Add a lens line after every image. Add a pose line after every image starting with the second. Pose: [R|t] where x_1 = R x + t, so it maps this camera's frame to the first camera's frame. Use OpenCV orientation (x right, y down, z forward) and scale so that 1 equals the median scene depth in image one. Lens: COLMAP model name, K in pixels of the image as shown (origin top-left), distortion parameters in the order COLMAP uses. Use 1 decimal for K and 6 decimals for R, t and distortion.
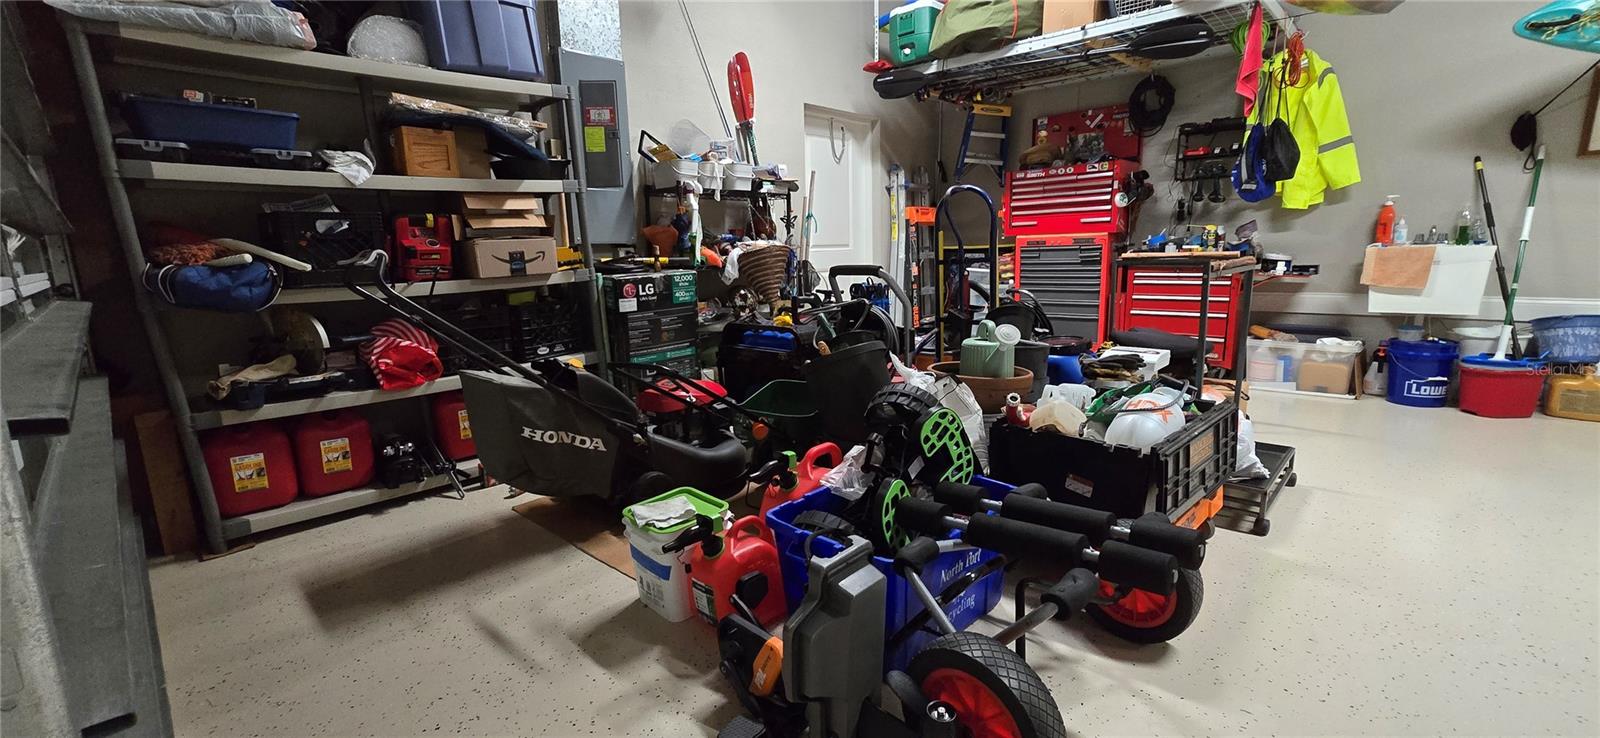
lens RADIAL K [[645.0, 0, 800.0], [0, 645.0, 369.0], [0, 0, 1]] dist [-0.001279, 0.004759]
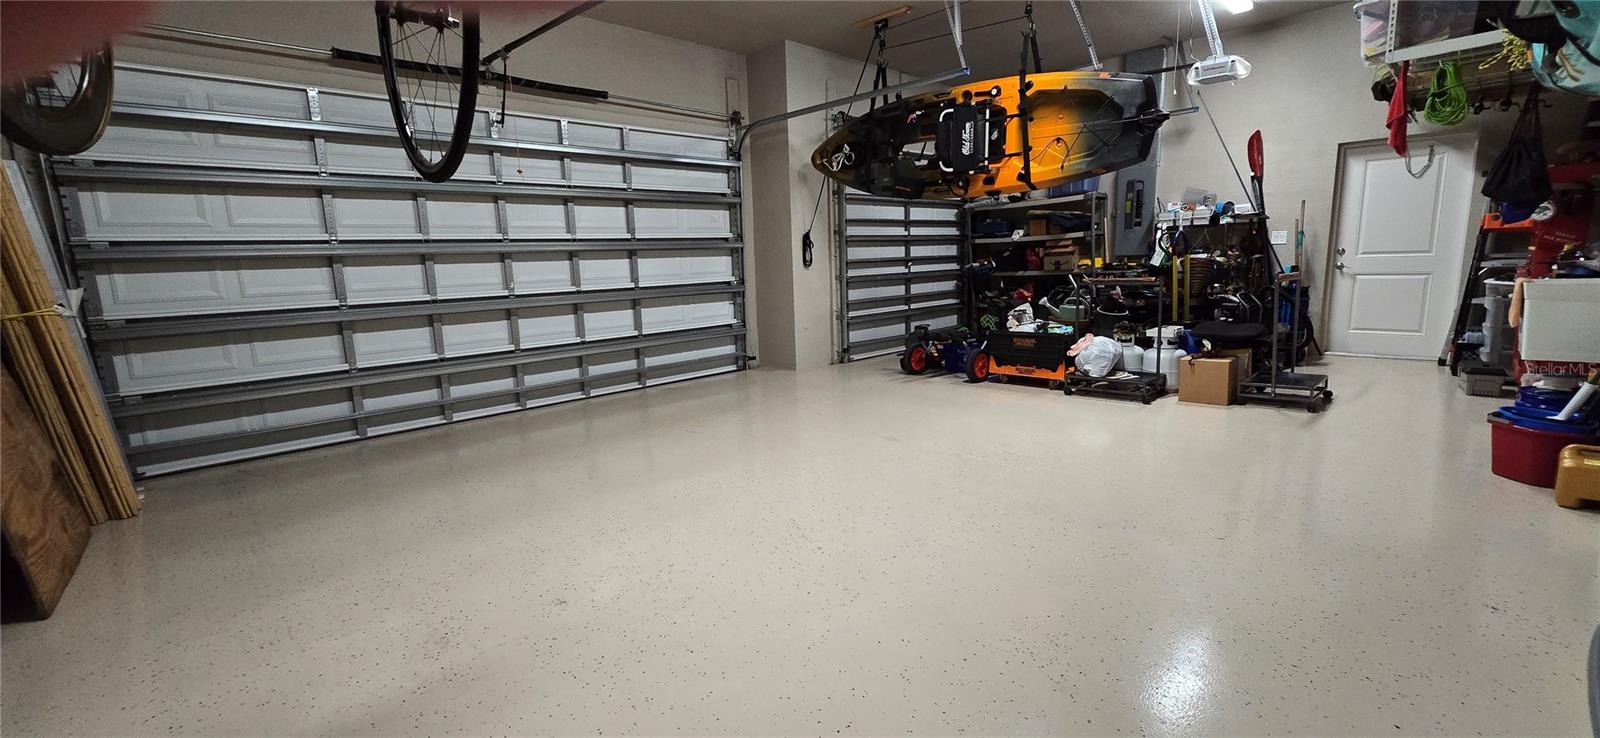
lens RADIAL K [[655.7, 0, 792.3], [0, 655.7, 369.2], [0, 0, 1]] dist [-0.001387, 0.000669]
pose [[-0.051883, 0.195232, -0.979384, 0.484069], [-0.147887, 0.968390, 0.200875, -0.026825], [0.987642, 0.155261, -0.021371, 0.008949]]
